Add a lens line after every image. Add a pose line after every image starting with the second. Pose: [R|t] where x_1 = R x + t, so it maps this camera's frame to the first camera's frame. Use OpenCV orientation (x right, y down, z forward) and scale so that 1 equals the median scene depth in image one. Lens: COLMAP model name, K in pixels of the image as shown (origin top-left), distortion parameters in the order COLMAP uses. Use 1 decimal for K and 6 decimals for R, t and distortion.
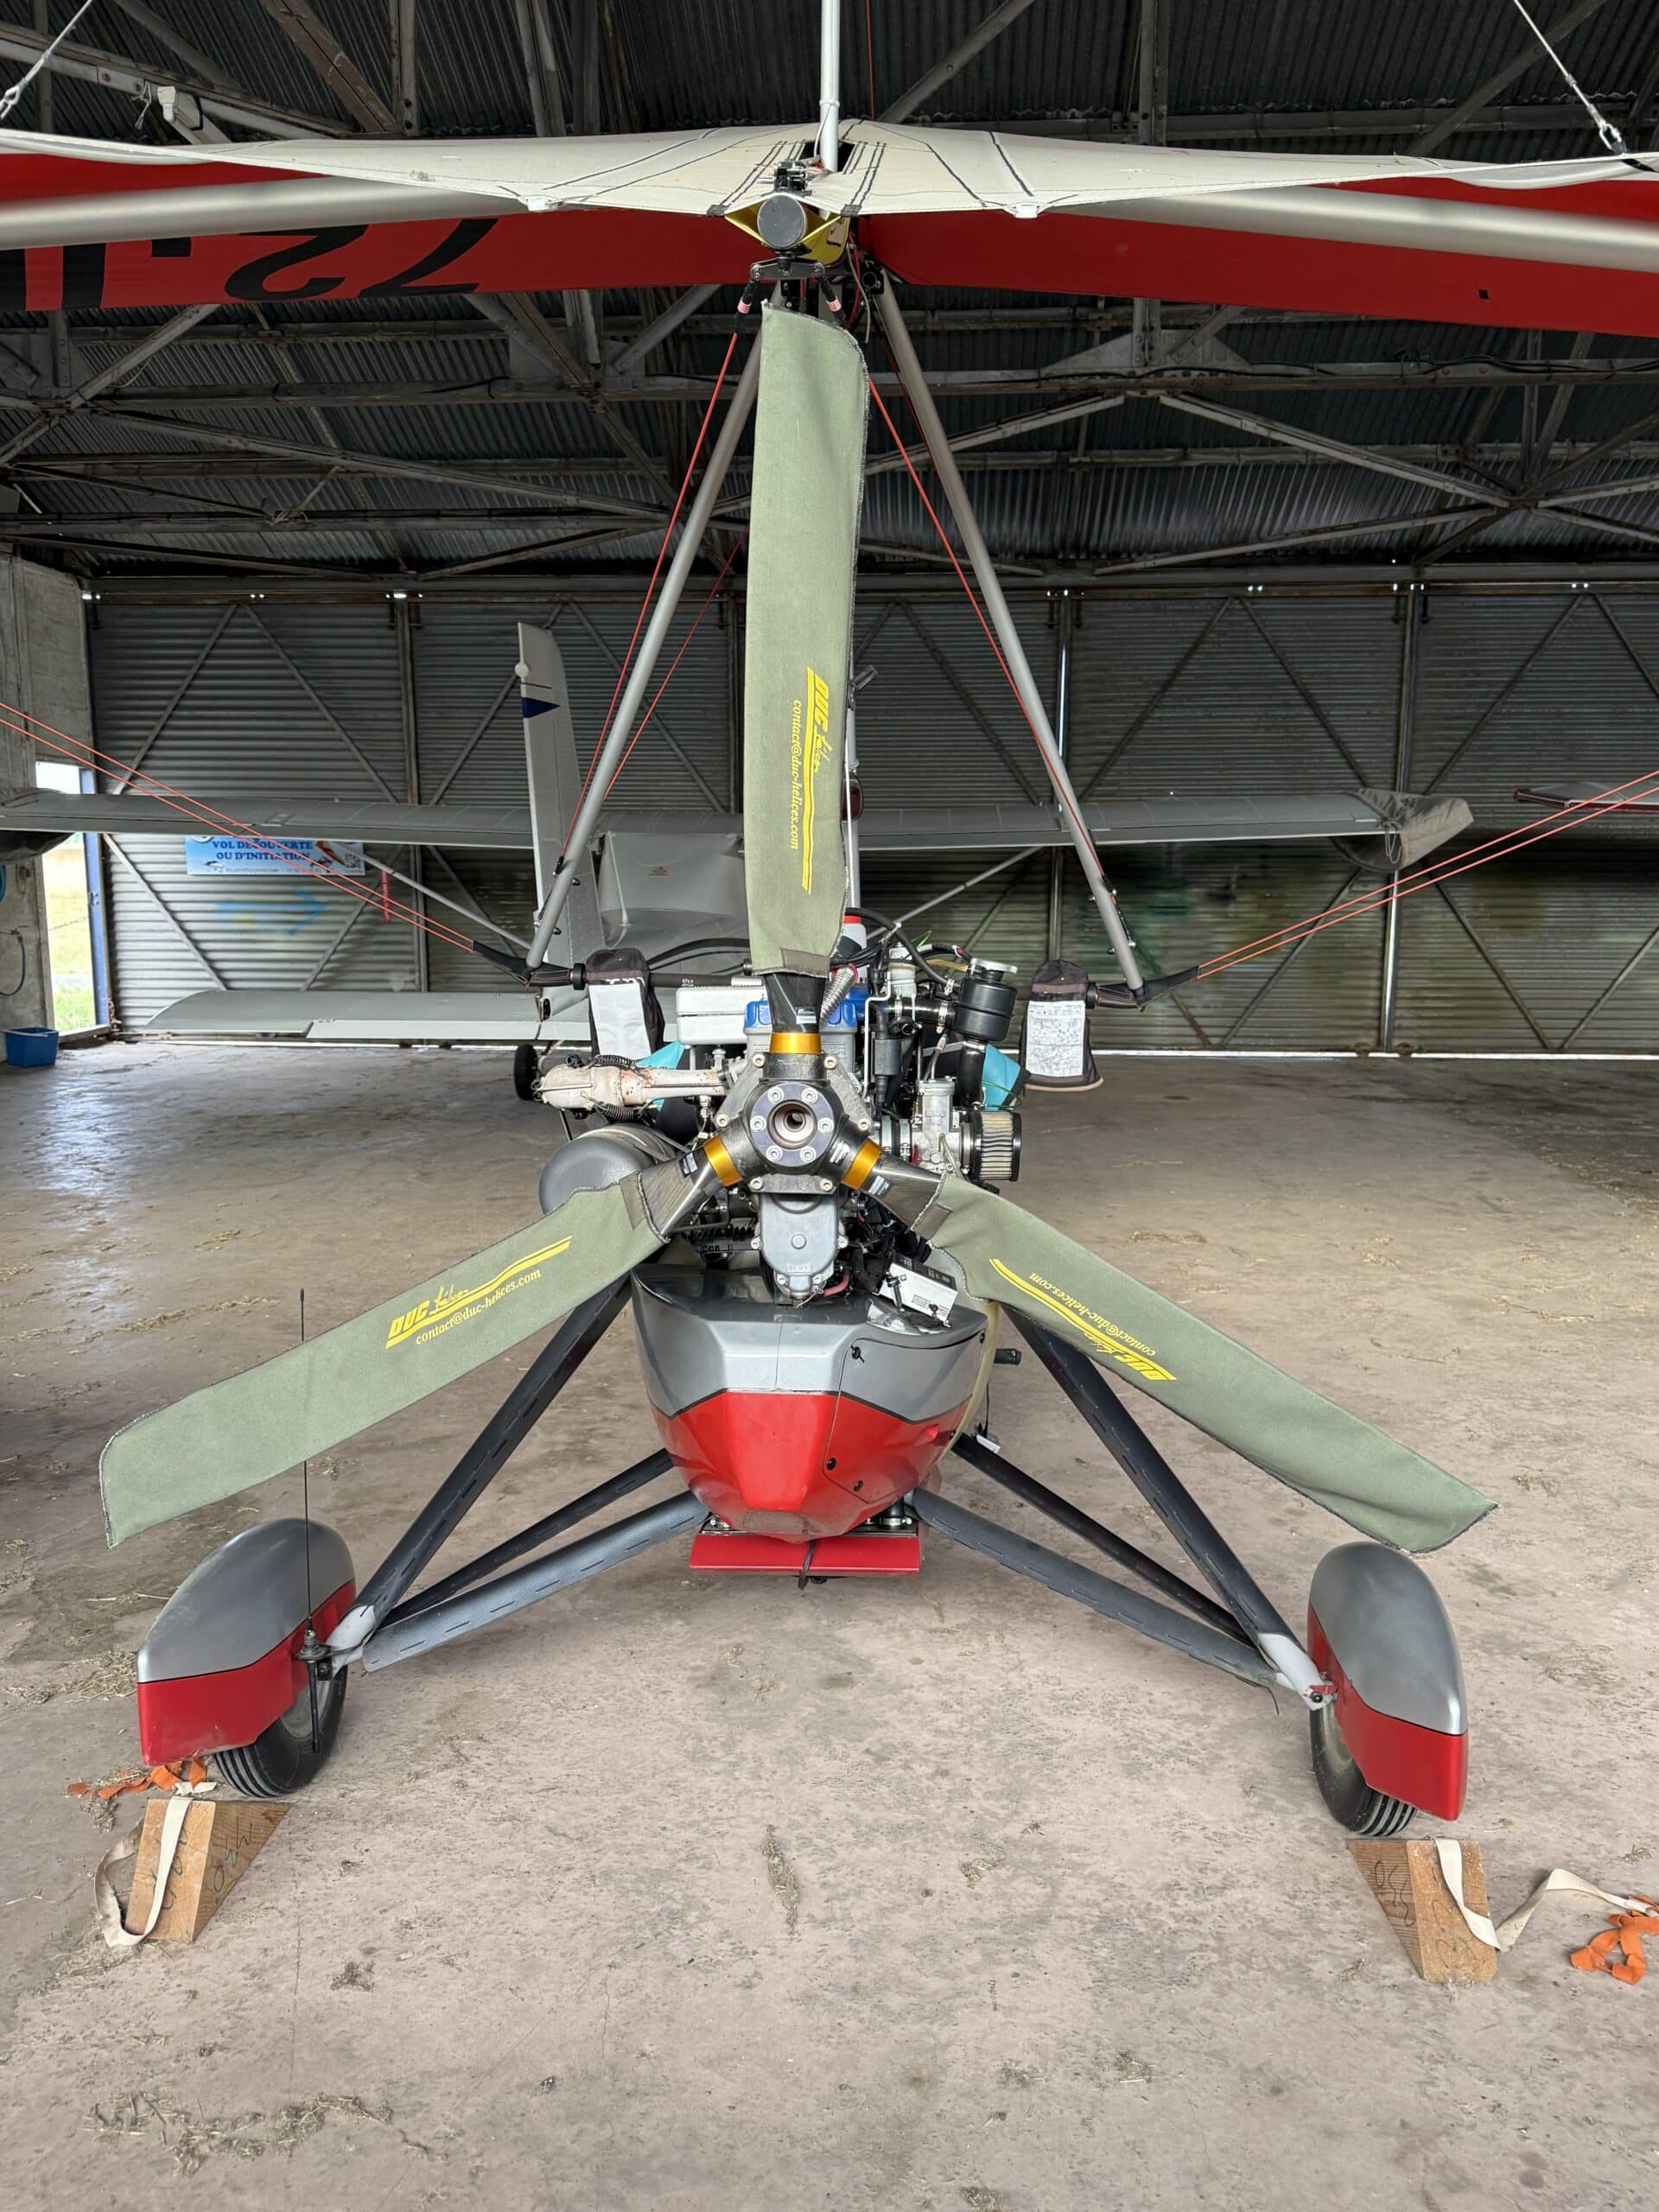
lens RADIAL K [[1641.4, 0, 829.5], [0, 1641.4, 1106.0], [0, 0, 1]] dist [-0.004388, -0.005752]
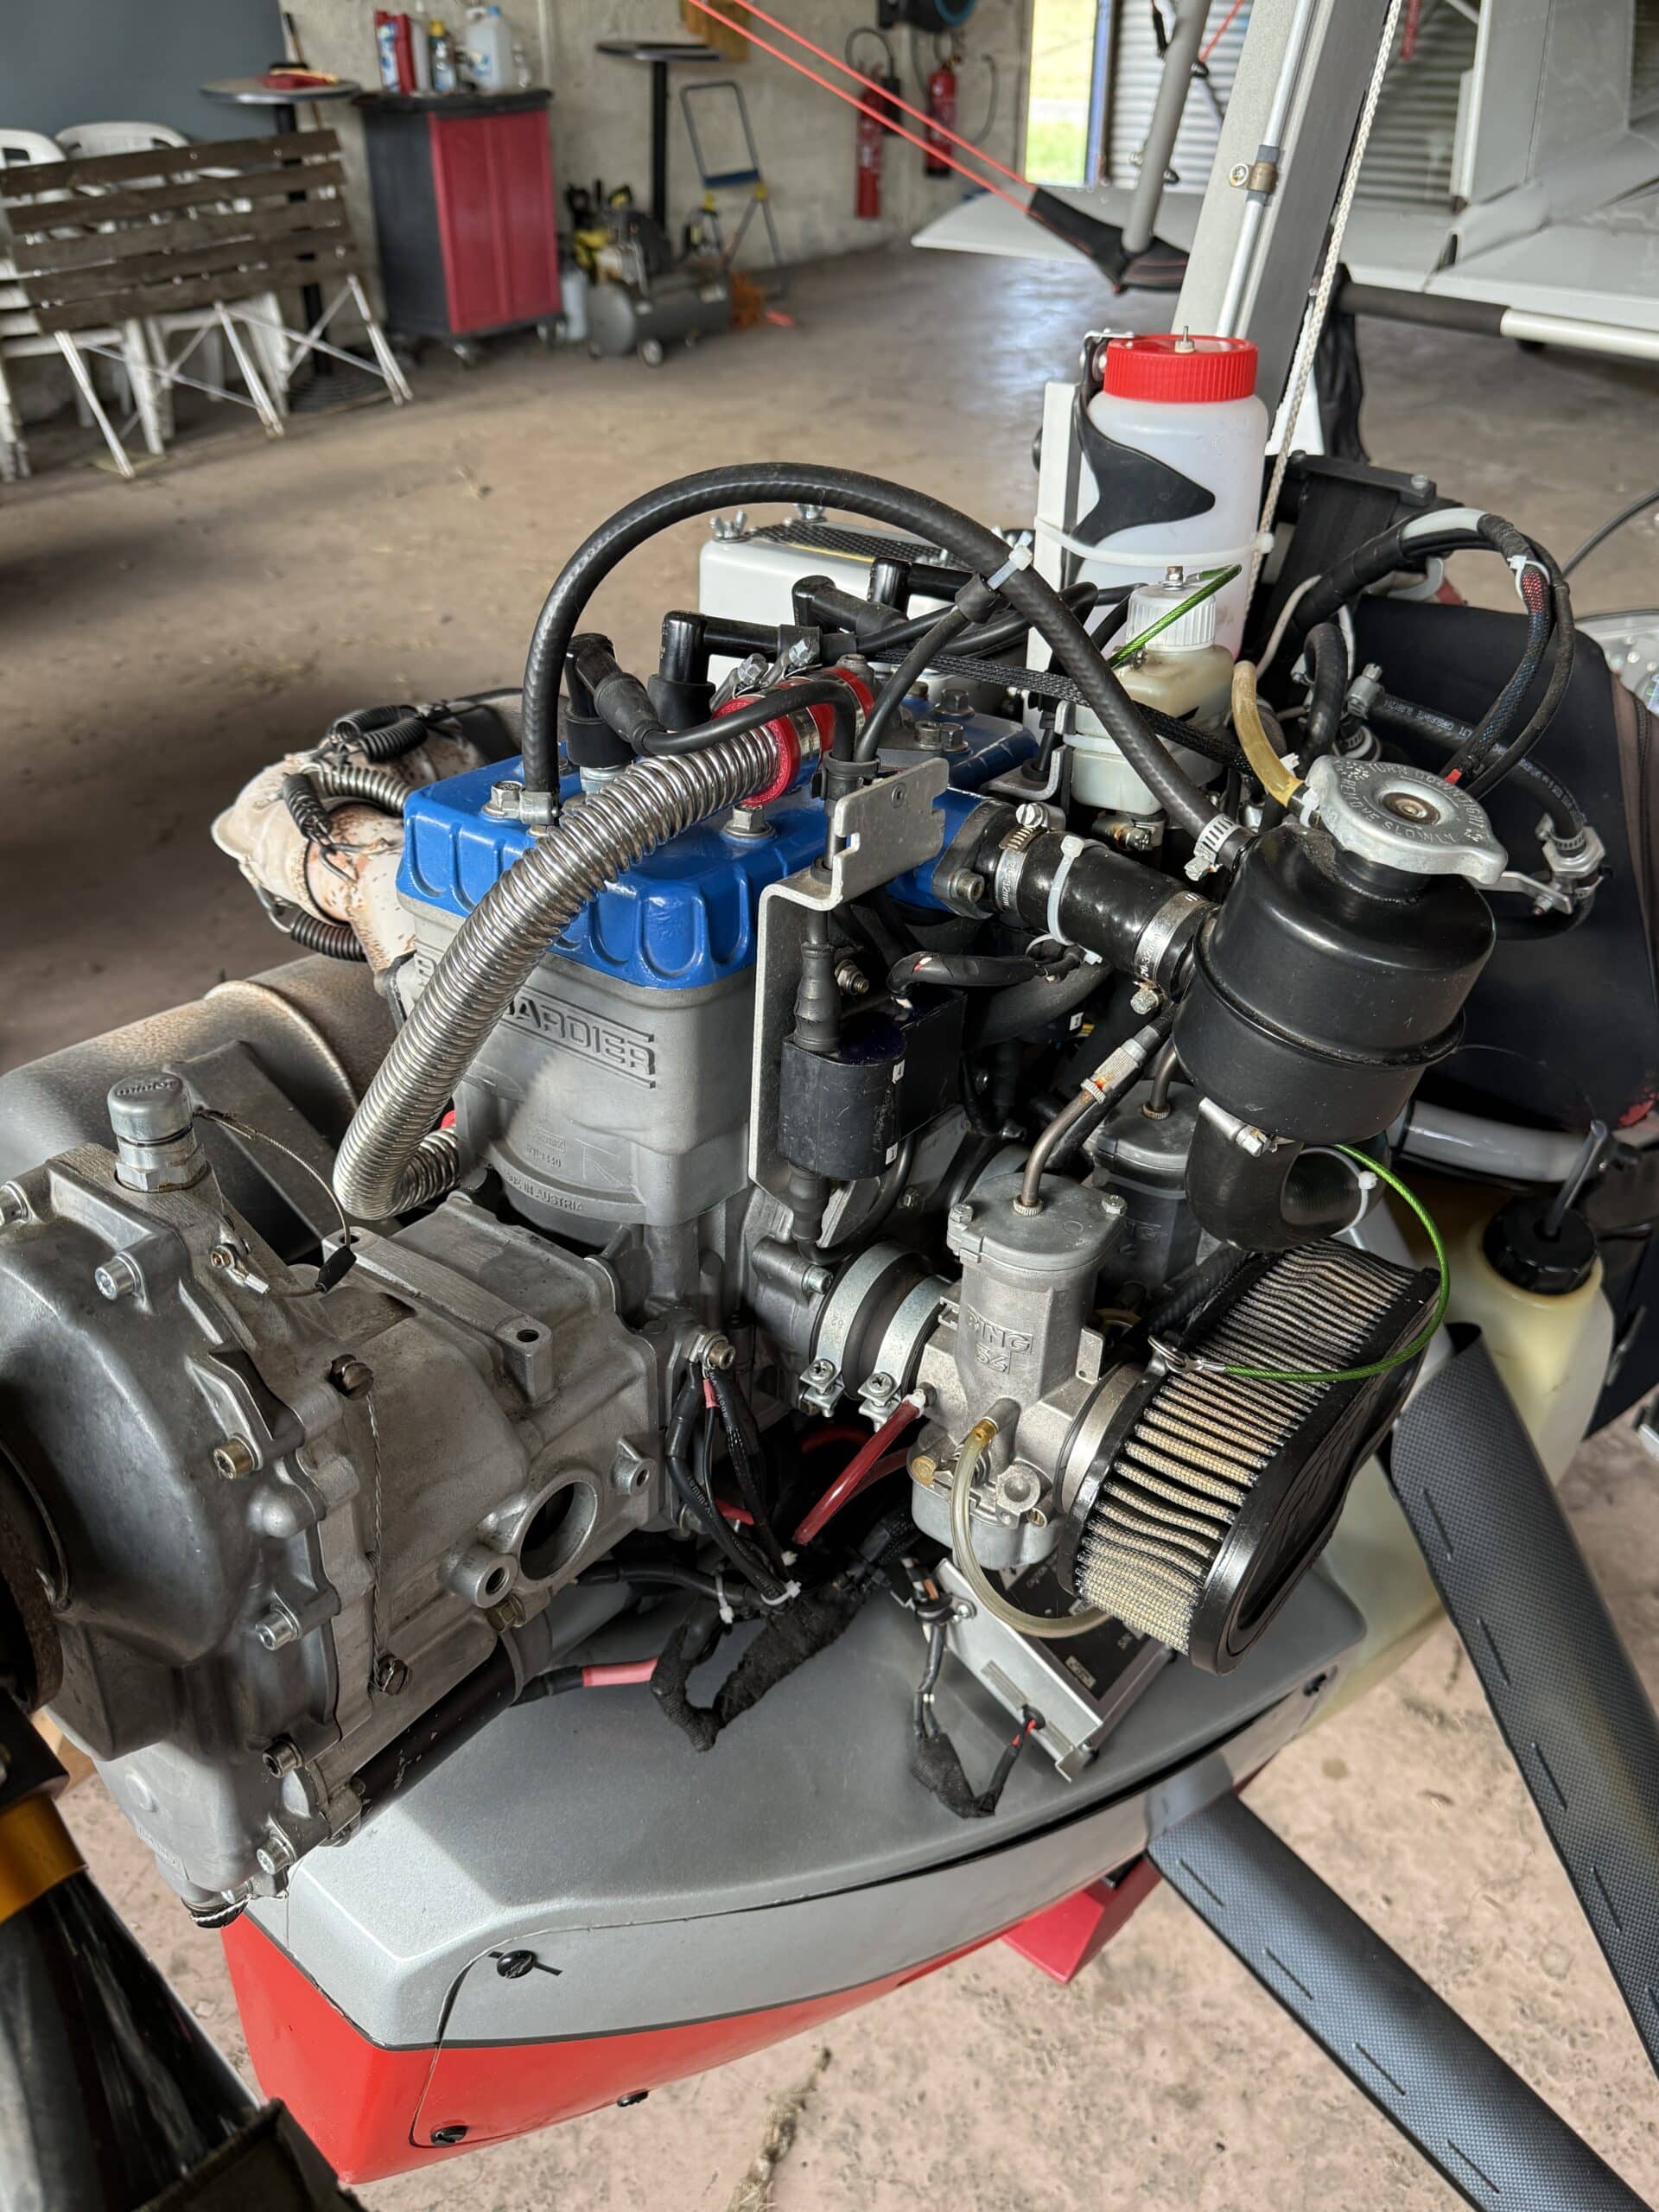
lens RADIAL K [[1641.4, 0, 829.5], [0, 1641.4, 1106.0], [0, 0, 1]] dist [-0.004388, -0.005752]
pose [[0.798669, 0.338448, -0.497574, 0.059000], [-0.073616, 0.875591, 0.477411, -0.054693], [0.597250, -0.344664, 0.724223, 0.293392]]
